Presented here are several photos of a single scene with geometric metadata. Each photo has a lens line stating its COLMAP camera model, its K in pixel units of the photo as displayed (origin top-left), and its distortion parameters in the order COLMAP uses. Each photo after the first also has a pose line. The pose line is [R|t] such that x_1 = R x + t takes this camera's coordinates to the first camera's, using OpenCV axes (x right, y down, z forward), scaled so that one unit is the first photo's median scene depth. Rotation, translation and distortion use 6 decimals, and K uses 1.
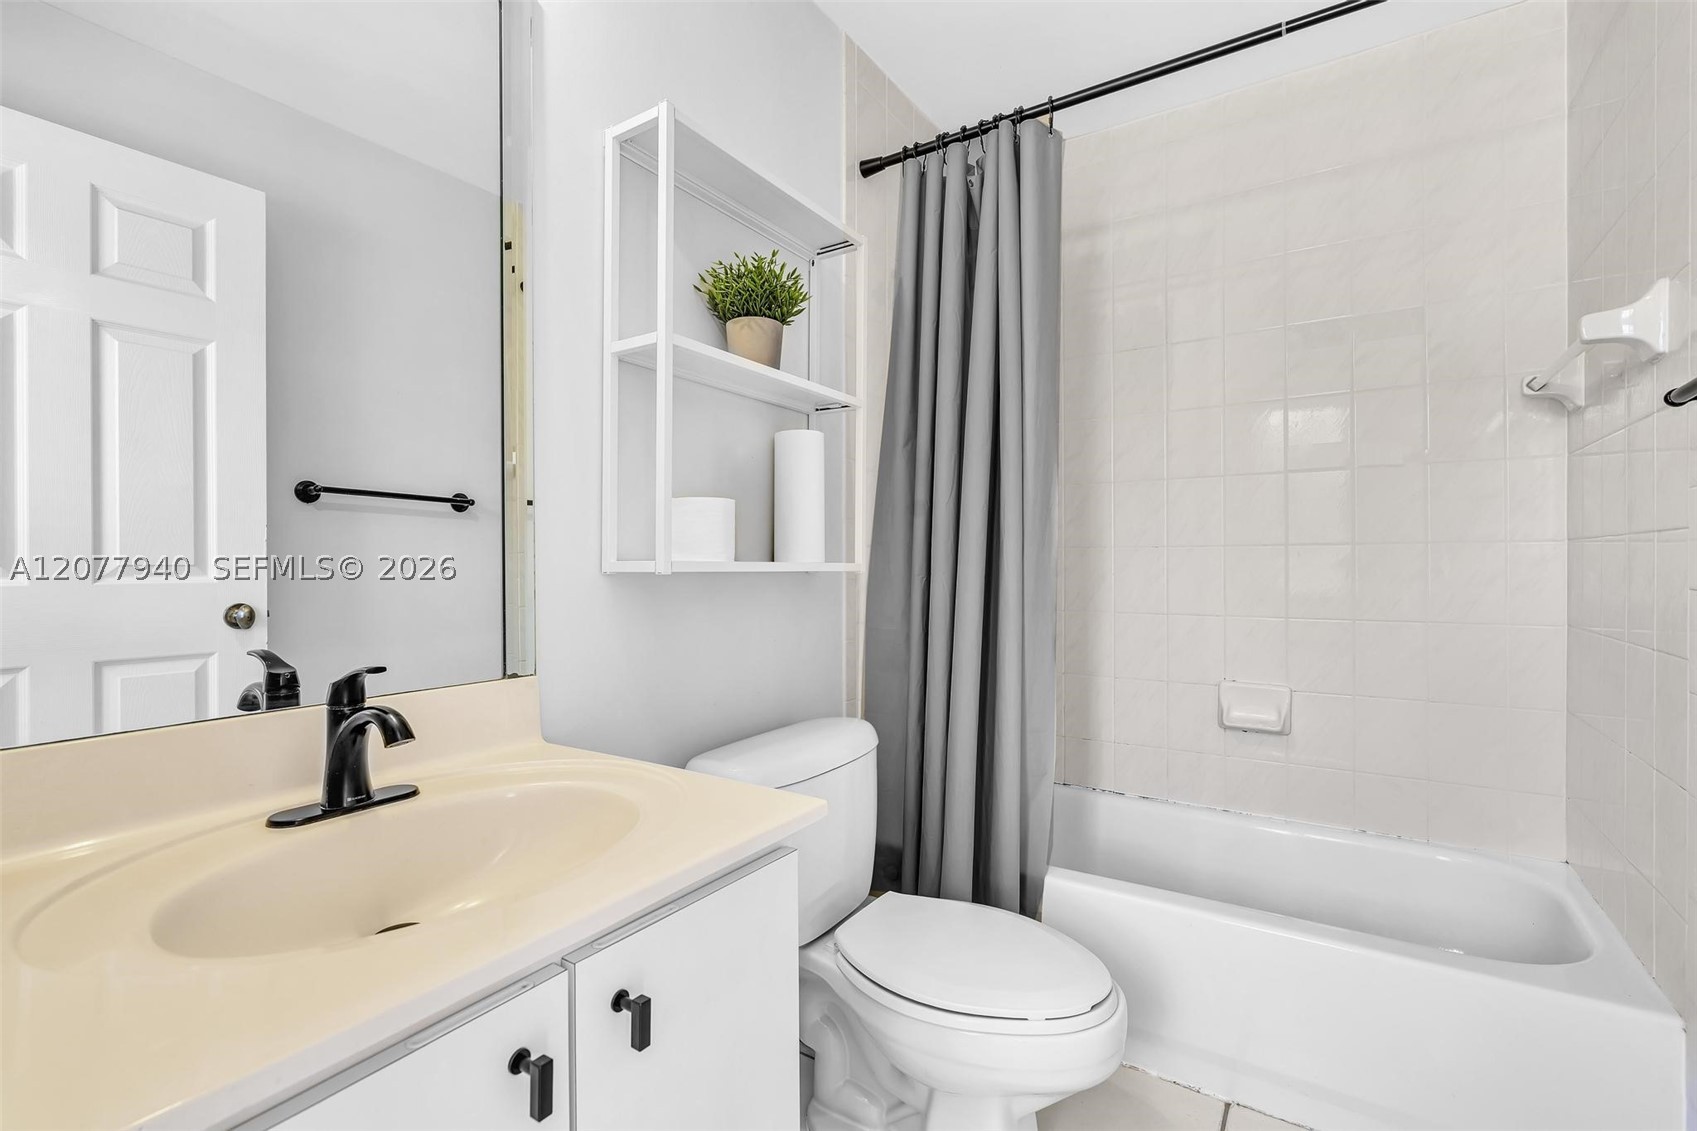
lens RADIAL K [[753.7, 0, 851.3], [0, 753.7, 561.9], [0, 0, 1]] dist [0.001510, 0.000031]
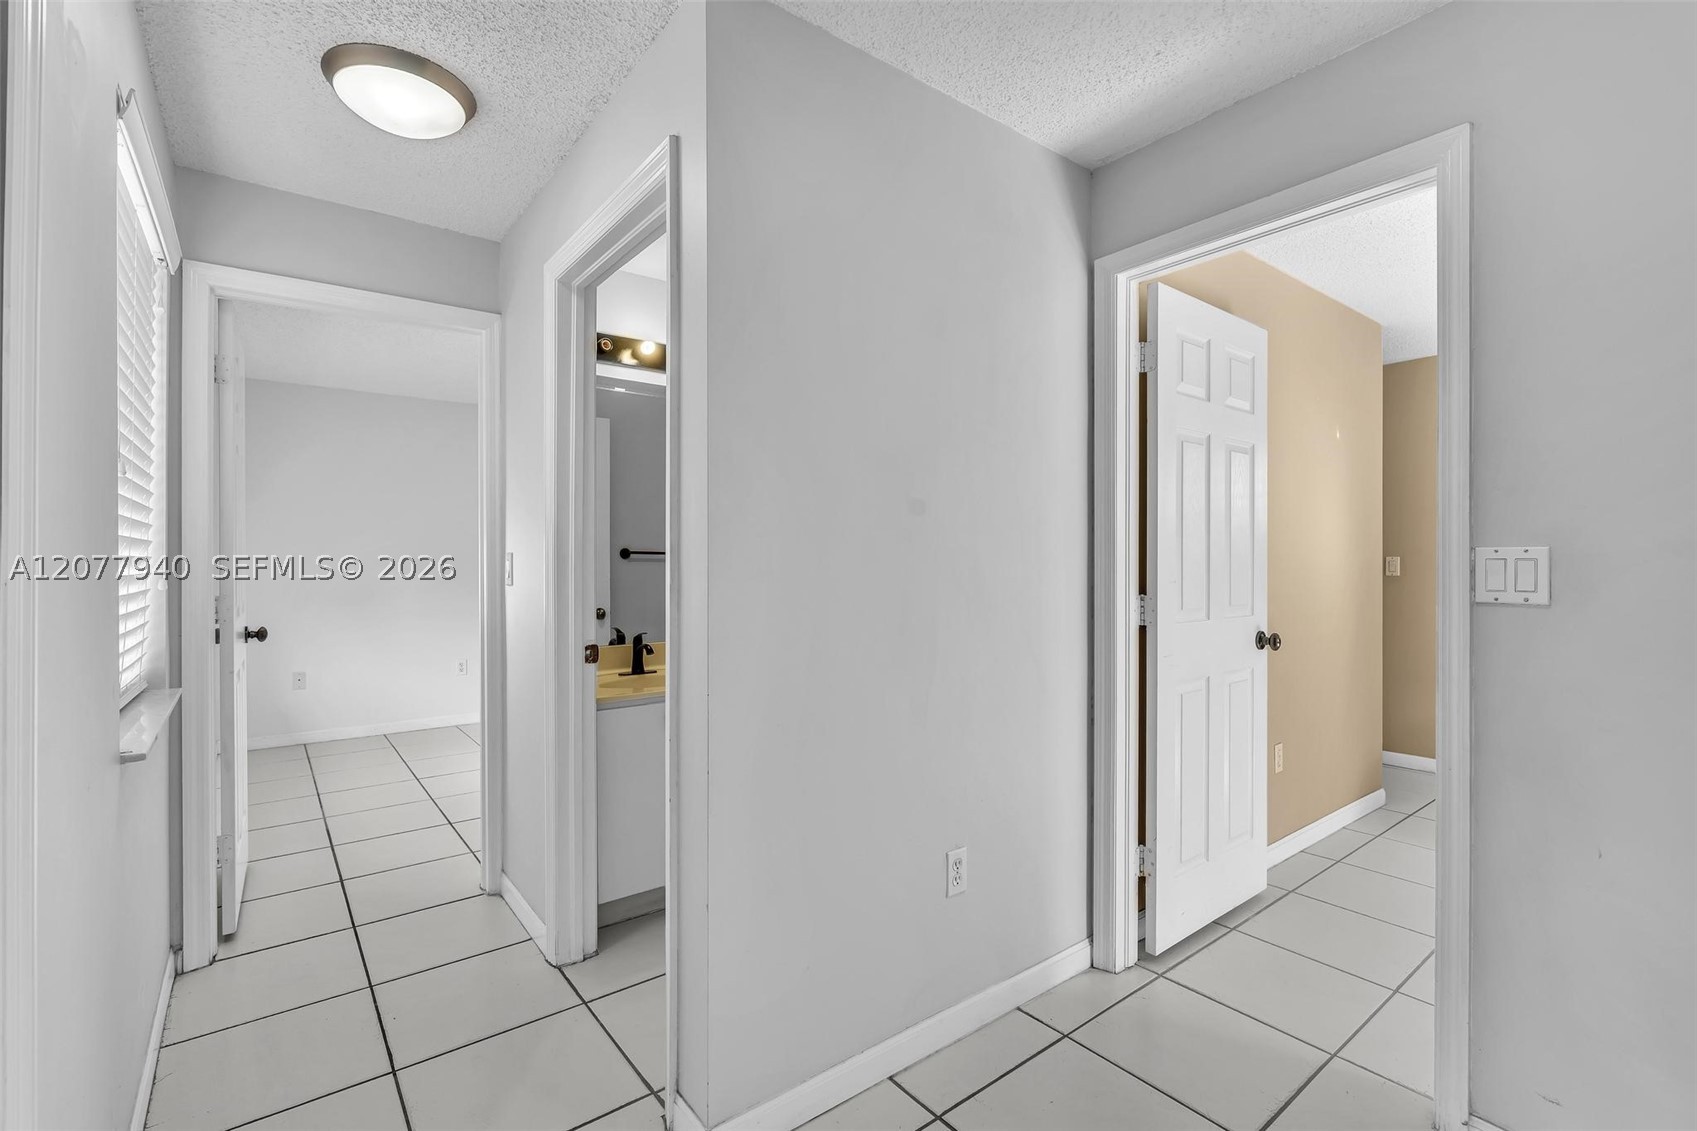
lens RADIAL K [[753.7, 0, 845.8], [0, 753.7, 563.4], [0, 0, 1]] dist [0.001510, 0.000031]
pose [[0.944005, -0.001443, -0.329927, 1.265450], [0.003172, 0.999984, 0.004702, -0.173366], [0.329915, -0.005485, 0.943995, -1.791239]]
